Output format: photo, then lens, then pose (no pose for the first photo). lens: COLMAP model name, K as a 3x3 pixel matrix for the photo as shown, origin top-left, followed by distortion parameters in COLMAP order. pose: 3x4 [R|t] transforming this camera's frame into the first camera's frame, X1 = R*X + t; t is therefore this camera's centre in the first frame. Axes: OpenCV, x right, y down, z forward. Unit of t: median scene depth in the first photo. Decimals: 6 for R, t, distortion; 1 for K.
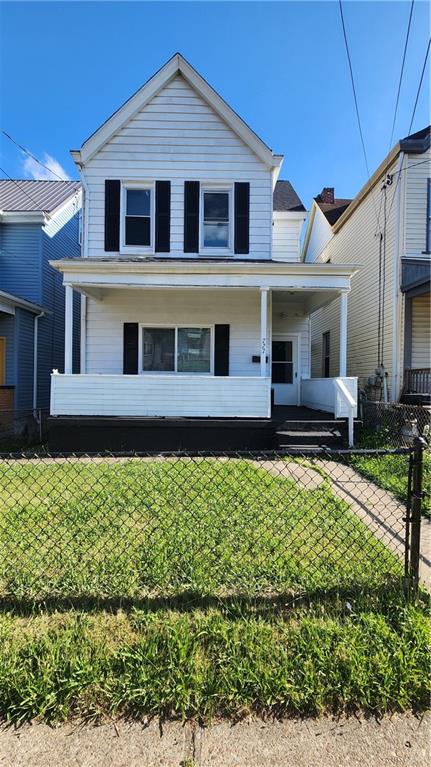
lens RADIAL K [[309.1, 0, 216.2], [0, 309.1, 383.6], [0, 0, 1]] dist [-0.000161, 0.000110]
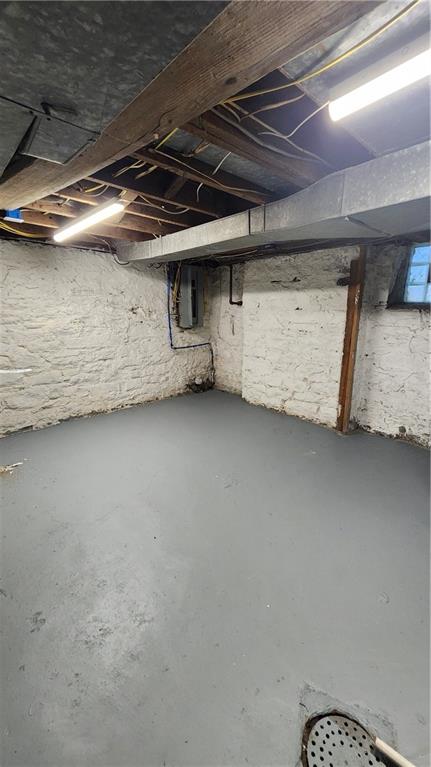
lens RADIAL K [[309.1, 0, 215.9], [0, 309.1, 383.7], [0, 0, 1]] dist [-0.000161, 0.000110]
pose [[0.677490, 0.154366, -0.719151, 0.601558], [0.002658, 0.977209, 0.212263, 0.256524], [0.735527, -0.145718, 0.661639, -2.768164]]
